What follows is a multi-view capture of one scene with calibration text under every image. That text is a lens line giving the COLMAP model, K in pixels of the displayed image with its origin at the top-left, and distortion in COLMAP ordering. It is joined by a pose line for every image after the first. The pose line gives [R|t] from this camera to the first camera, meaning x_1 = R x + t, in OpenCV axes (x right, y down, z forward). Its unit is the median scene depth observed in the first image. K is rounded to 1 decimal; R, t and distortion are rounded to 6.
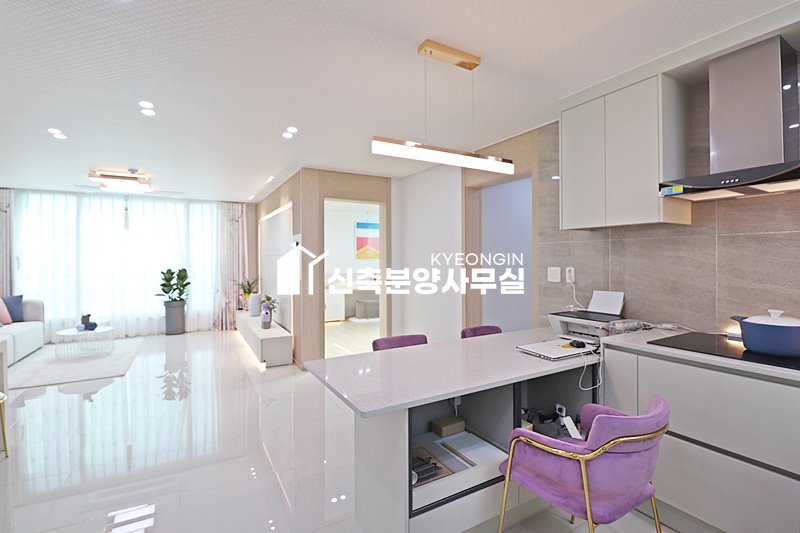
lens RADIAL K [[374.7, 0, 399.2], [0, 374.7, 260.4], [0, 0, 1]] dist [-0.001339, -0.012554]
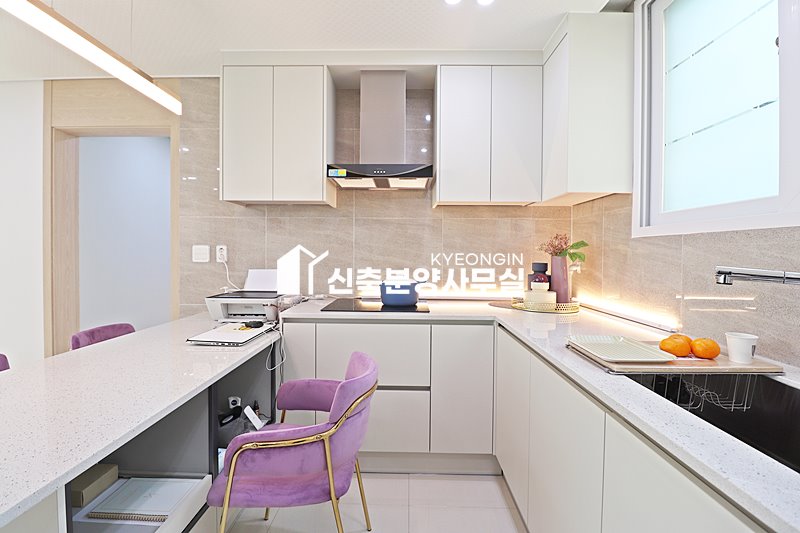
lens RADIAL K [[369.3, 0, 397.6], [0, 369.3, 259.3], [0, 0, 1]] dist [-0.001548, -0.014082]
pose [[0.511124, -0.004815, 0.859493, -0.111304], [-0.006255, 0.999937, 0.009322, 0.051238], [-0.859484, -0.010141, 0.511062, 0.225625]]
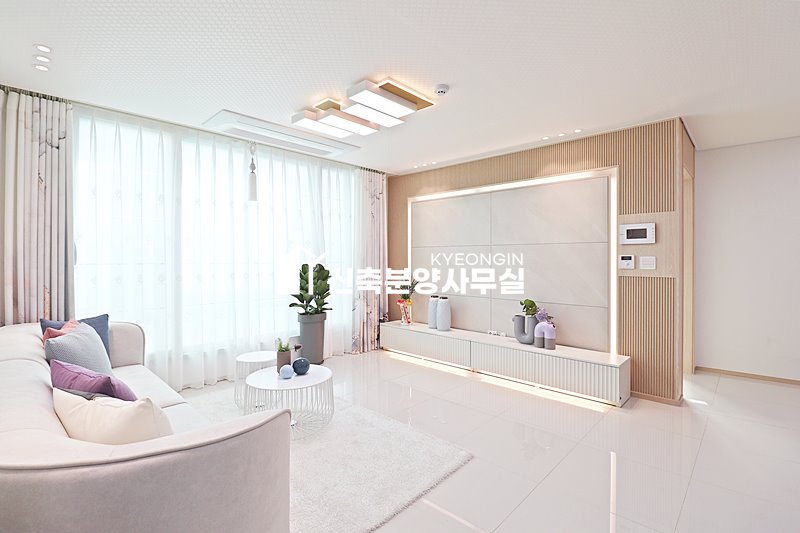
lens RADIAL K [[374.7, 0, 399.2], [0, 374.7, 260.4], [0, 0, 1]] dist [-0.001339, -0.012554]
pose [[0.957344, 0.003524, 0.288929, -1.821410], [-0.002839, 0.999992, -0.002790, 0.046600], [-0.288936, 0.001850, 0.957347, 0.919714]]
